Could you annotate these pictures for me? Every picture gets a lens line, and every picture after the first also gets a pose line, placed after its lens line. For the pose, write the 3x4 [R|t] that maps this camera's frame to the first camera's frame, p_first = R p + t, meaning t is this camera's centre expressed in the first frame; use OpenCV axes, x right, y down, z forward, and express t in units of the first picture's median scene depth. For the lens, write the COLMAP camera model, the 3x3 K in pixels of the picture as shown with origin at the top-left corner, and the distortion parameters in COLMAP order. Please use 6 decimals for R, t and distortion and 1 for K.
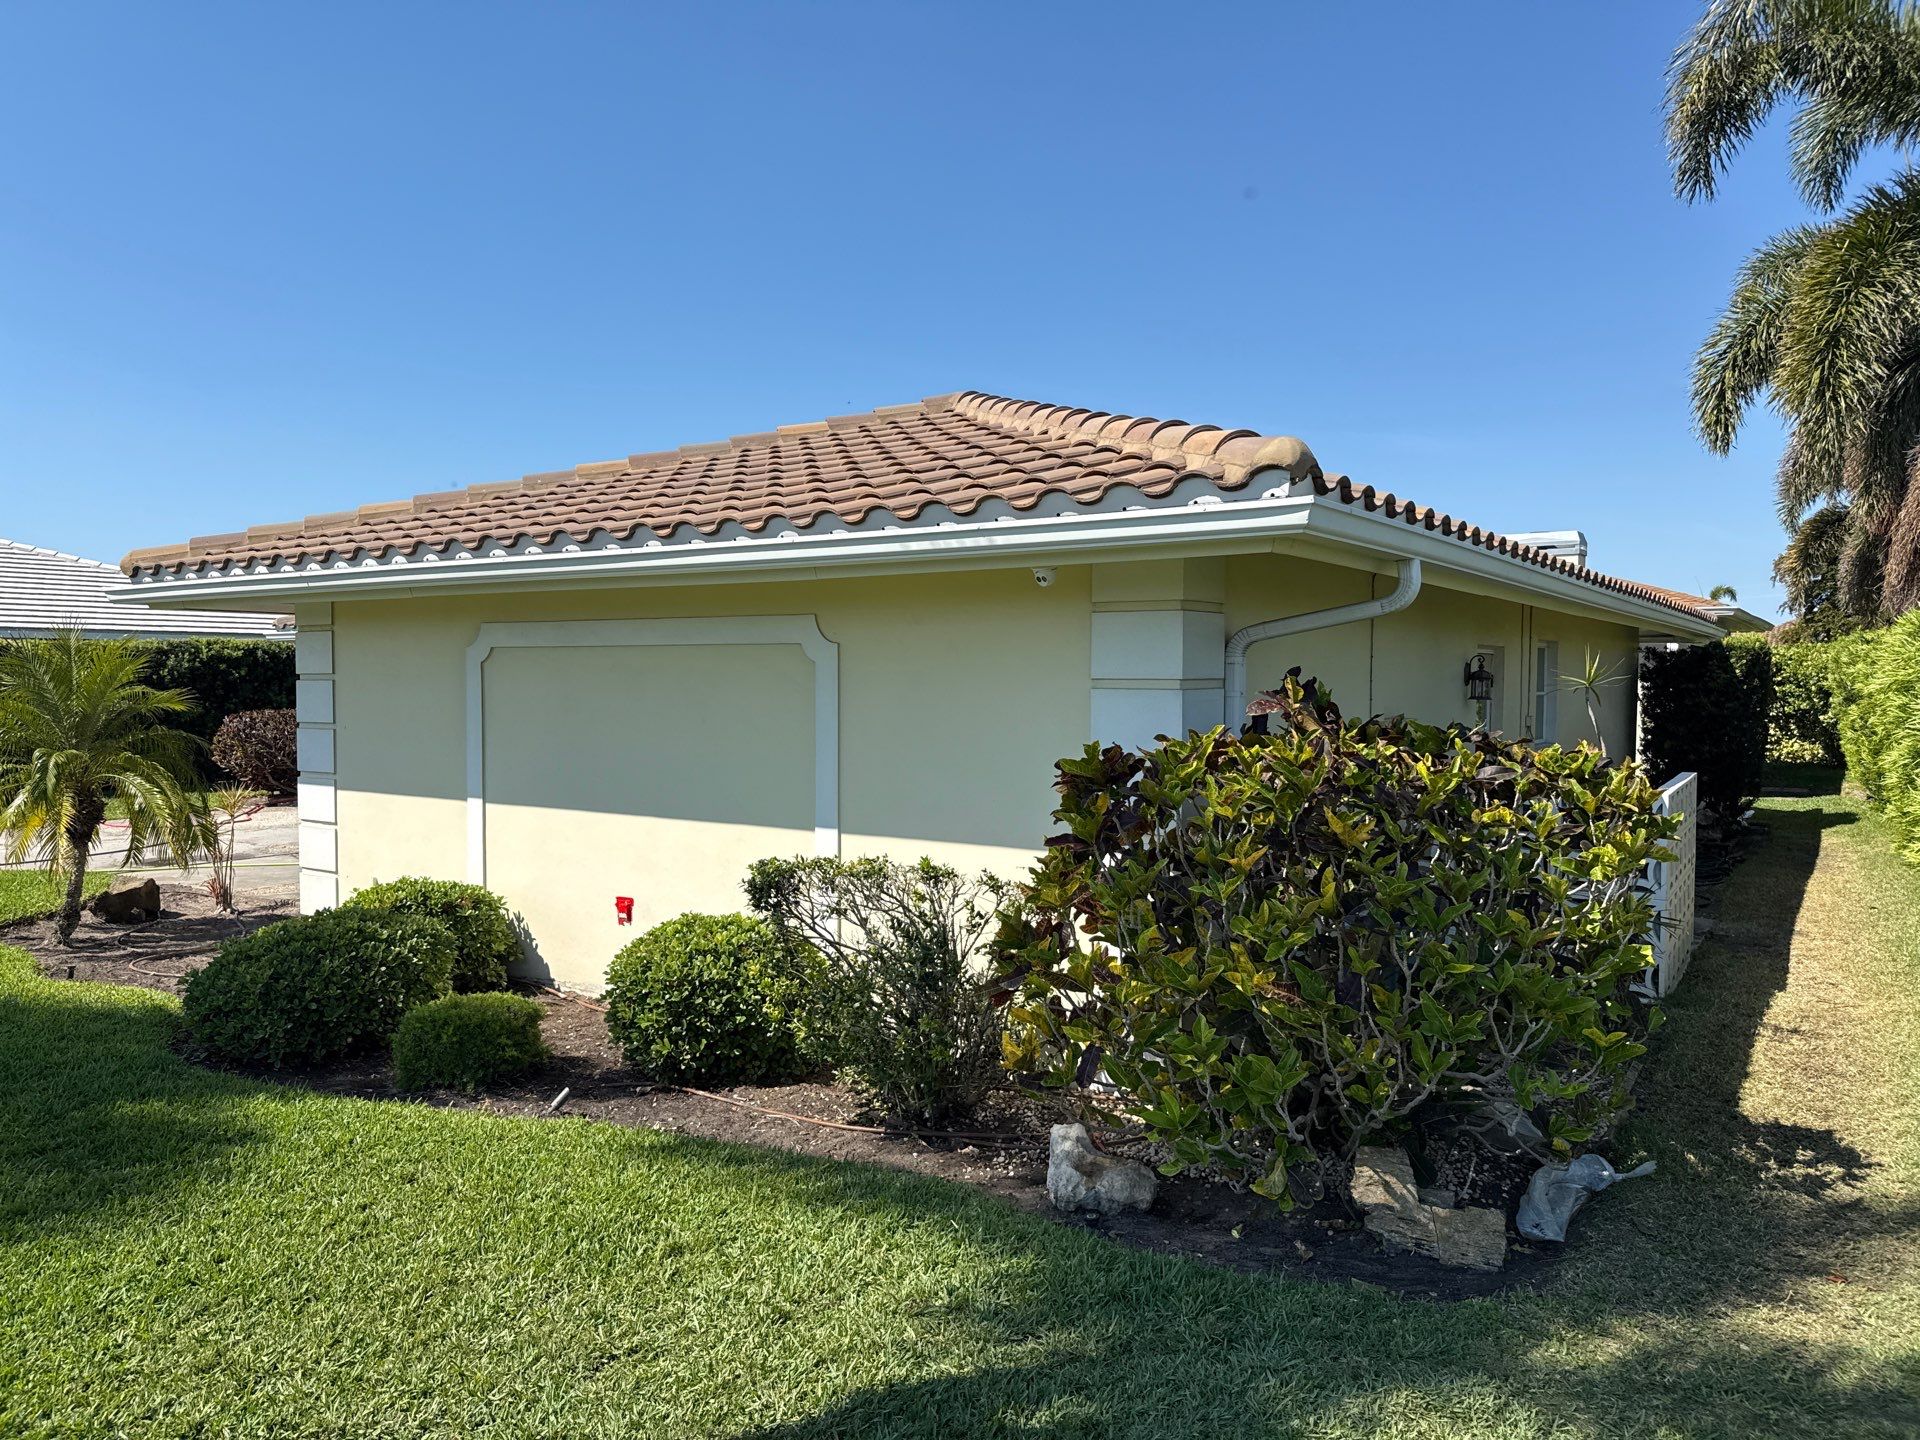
lens RADIAL K [[1377.0, 0, 953.1], [0, 1377.0, 730.8], [0, 0, 1]] dist [0.004821, 0.005763]
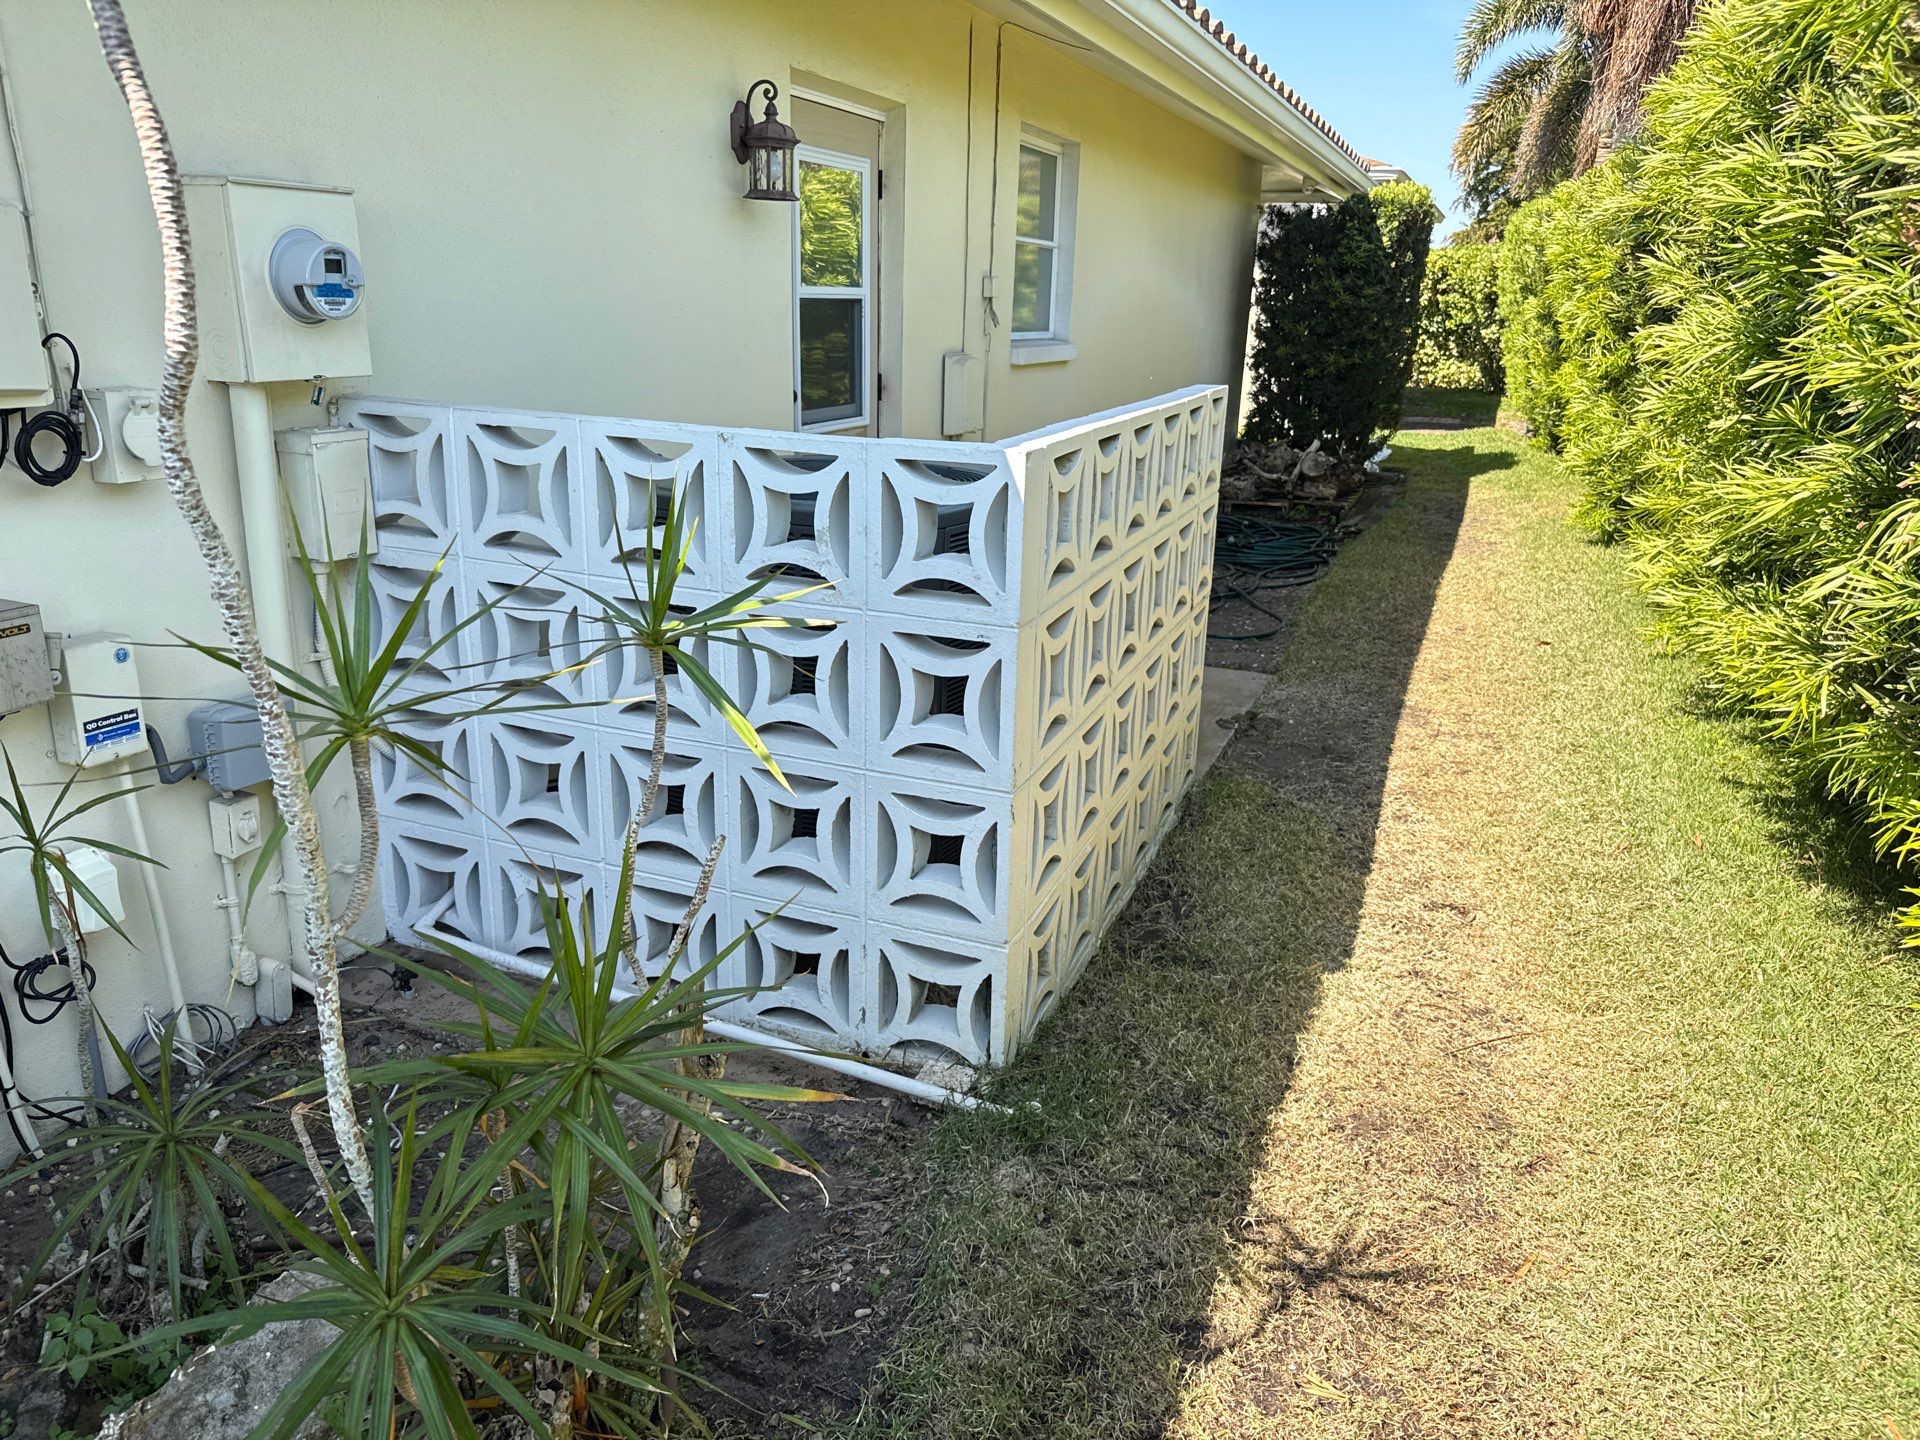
lens RADIAL K [[1362.9, 0, 957.9], [0, 1362.9, 720.1], [0, 0, 1]] dist [0.147433, -0.292241]
pose [[0.977104, -0.039782, 0.209009, 0.196917], [-0.015212, 0.966787, 0.255130, 0.012451], [-0.212216, -0.252468, 0.944047, 0.318812]]
